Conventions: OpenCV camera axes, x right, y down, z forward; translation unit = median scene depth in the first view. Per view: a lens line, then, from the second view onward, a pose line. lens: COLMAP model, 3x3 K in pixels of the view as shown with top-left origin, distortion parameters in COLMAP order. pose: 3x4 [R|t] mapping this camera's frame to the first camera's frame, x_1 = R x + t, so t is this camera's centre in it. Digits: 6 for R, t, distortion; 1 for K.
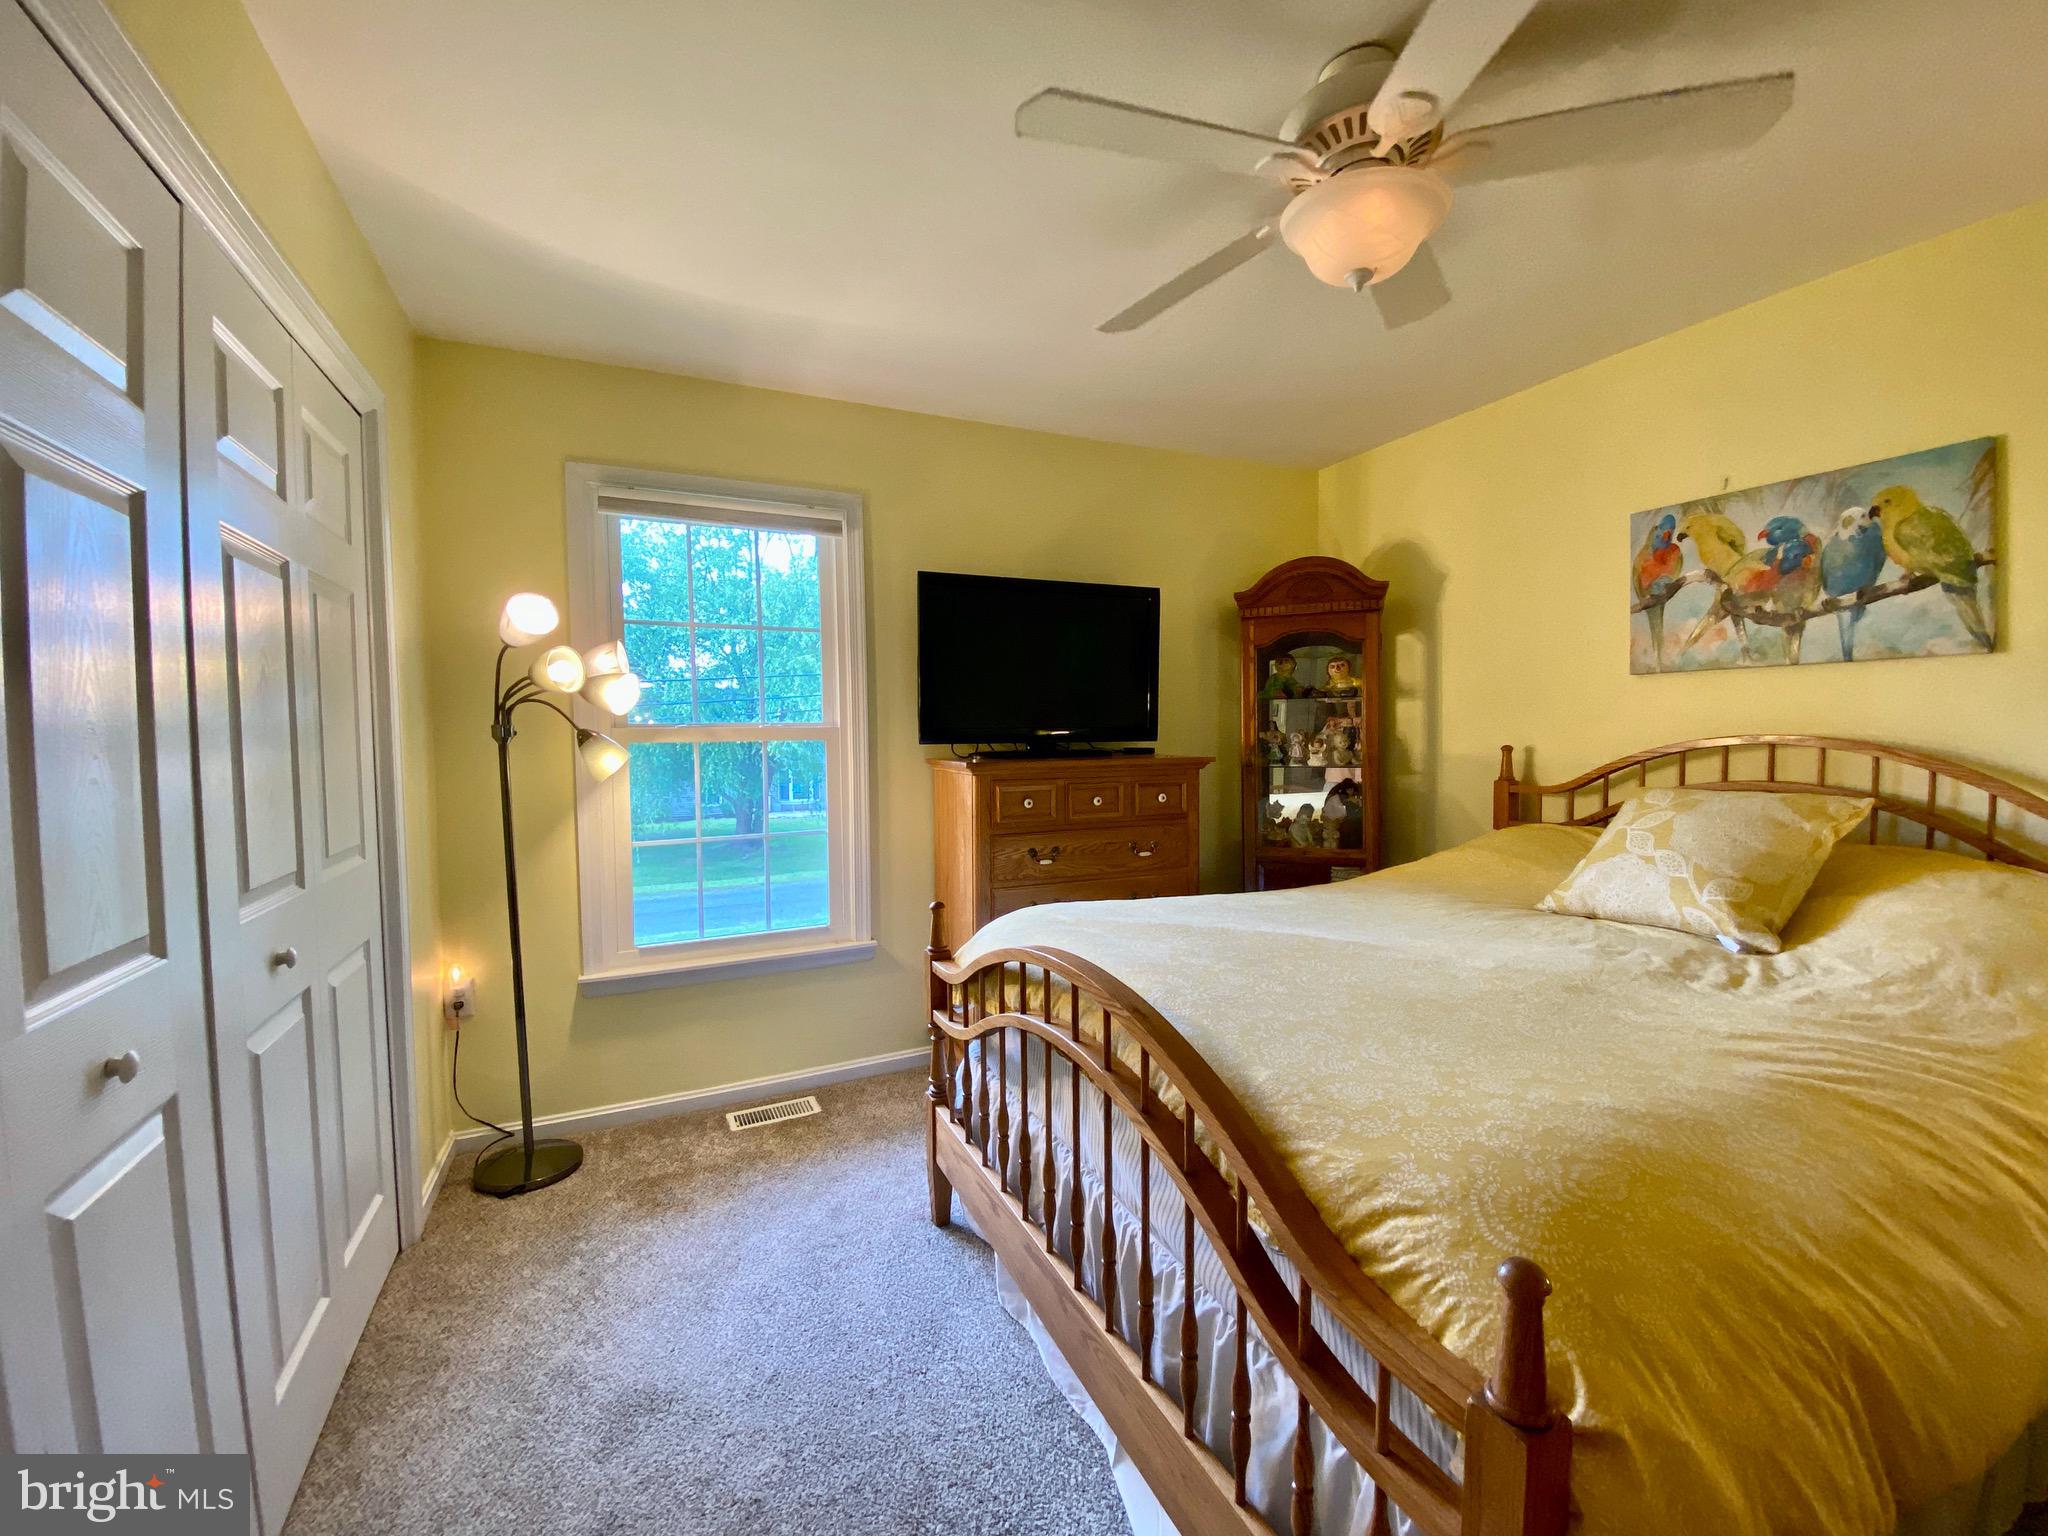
lens RADIAL K [[834.0, 0, 1011.8], [0, 834.0, 769.9], [0, 0, 1]] dist [0.024856, -0.021563]
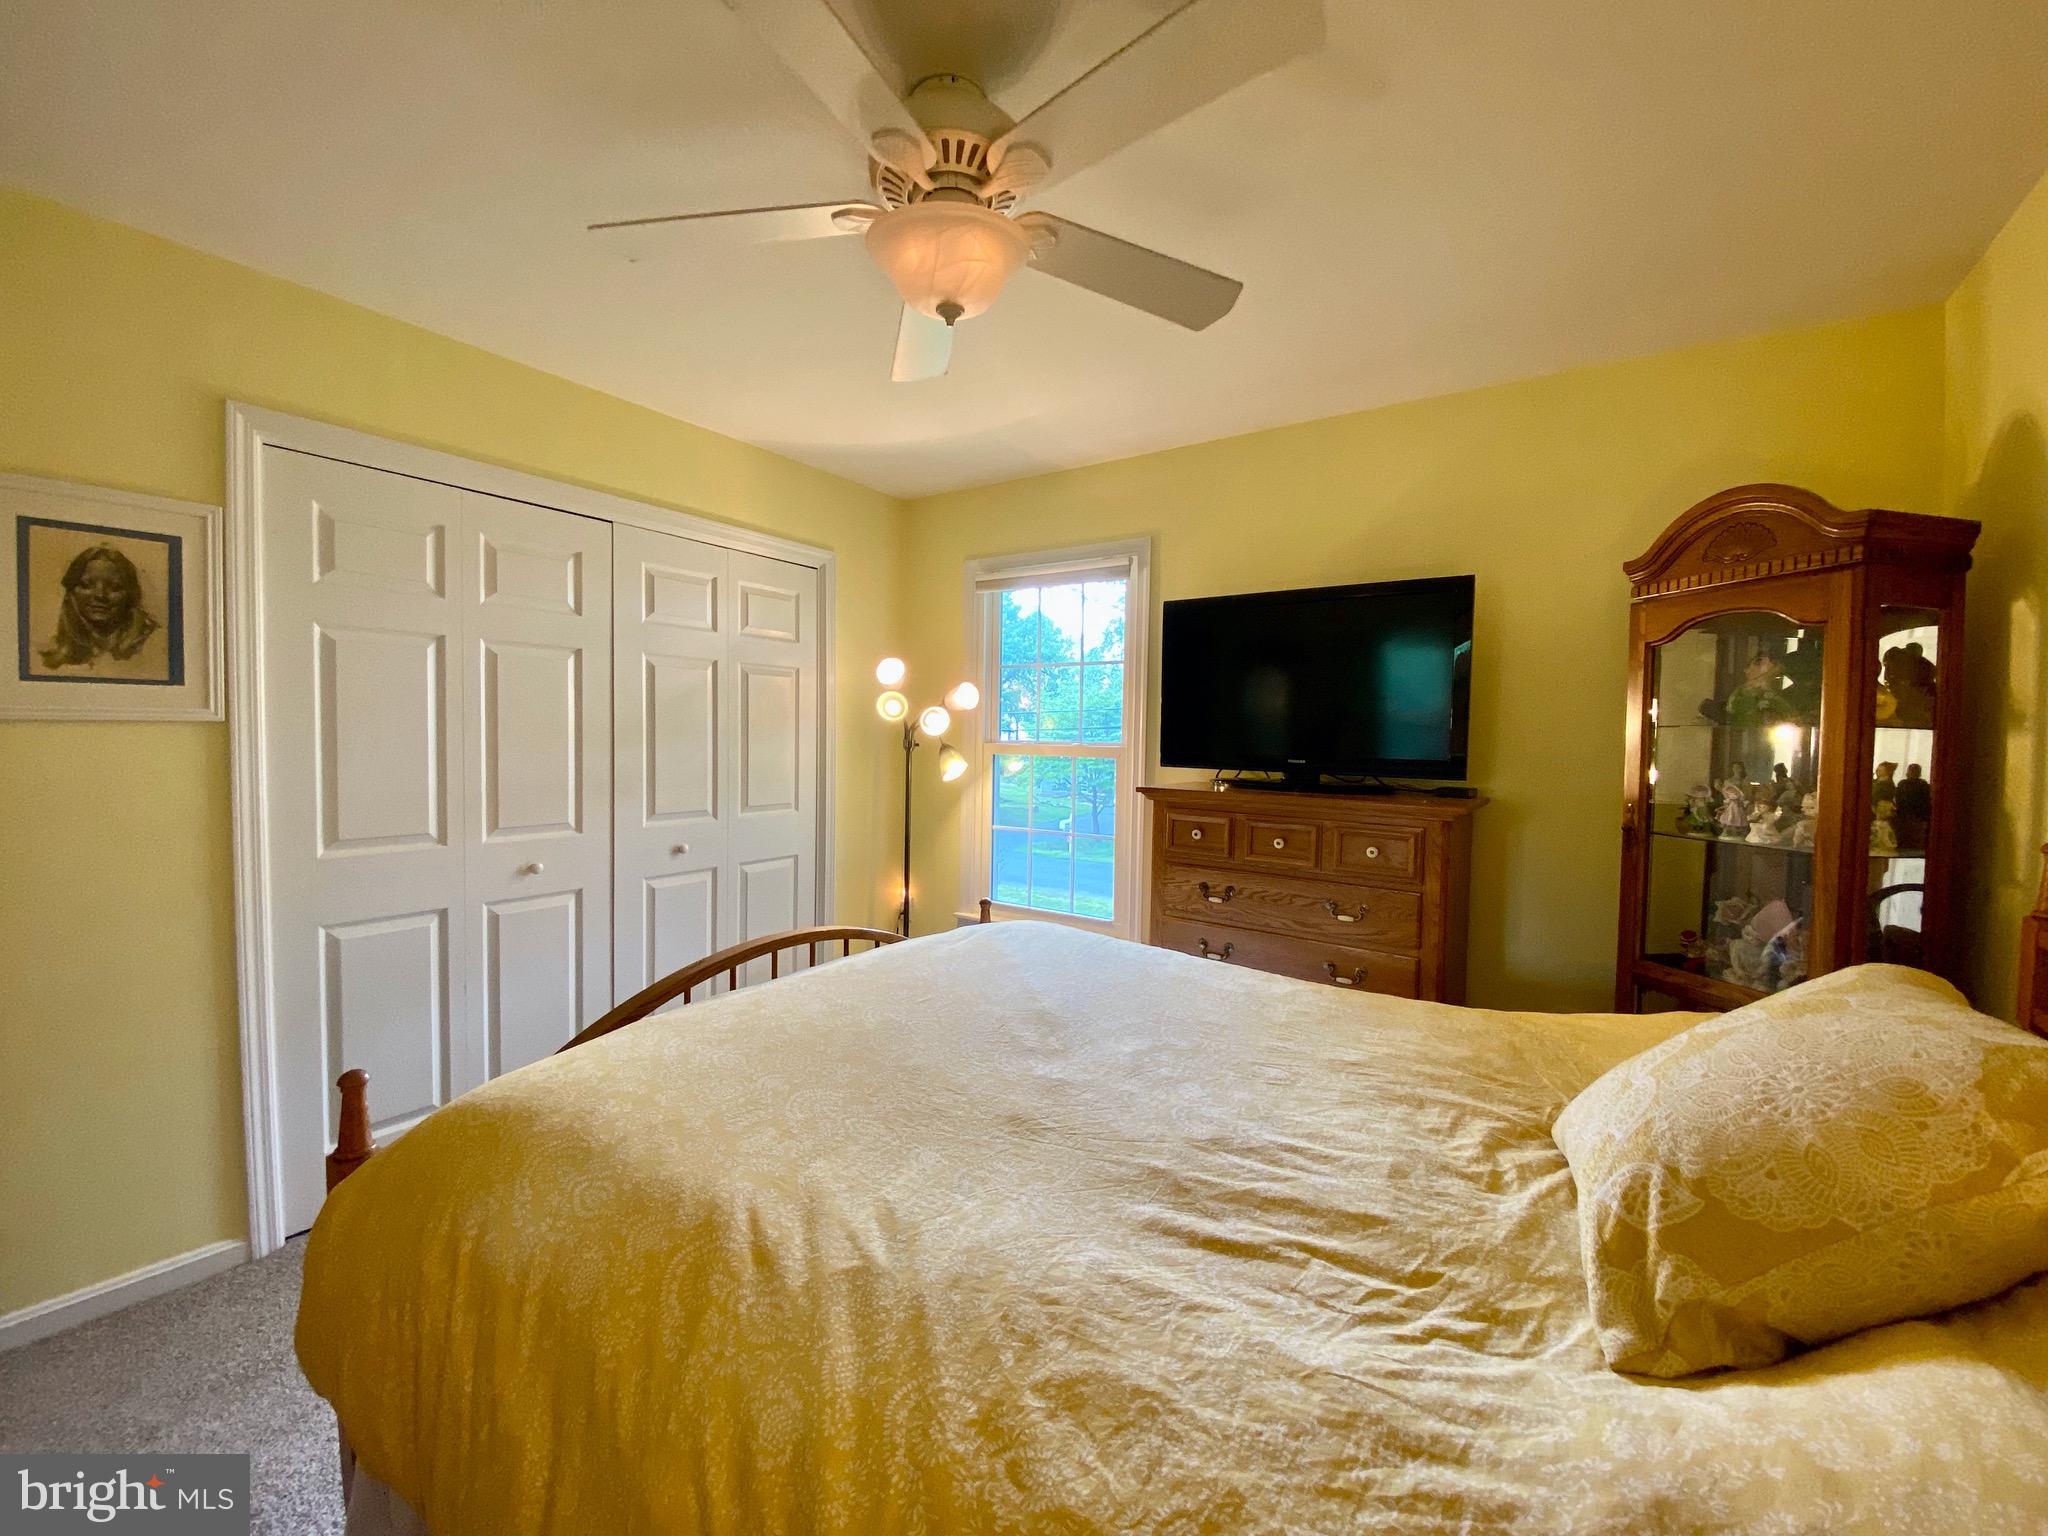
lens RADIAL K [[834.0, 0, 1011.8], [0, 834.0, 769.9], [0, 0, 1]] dist [0.024856, -0.021563]
pose [[0.511644, 0.060797, -0.857044, 0.857507], [-0.061813, 0.997513, 0.033860, -0.063342], [0.856971, 0.035653, 0.514130, 0.376329]]
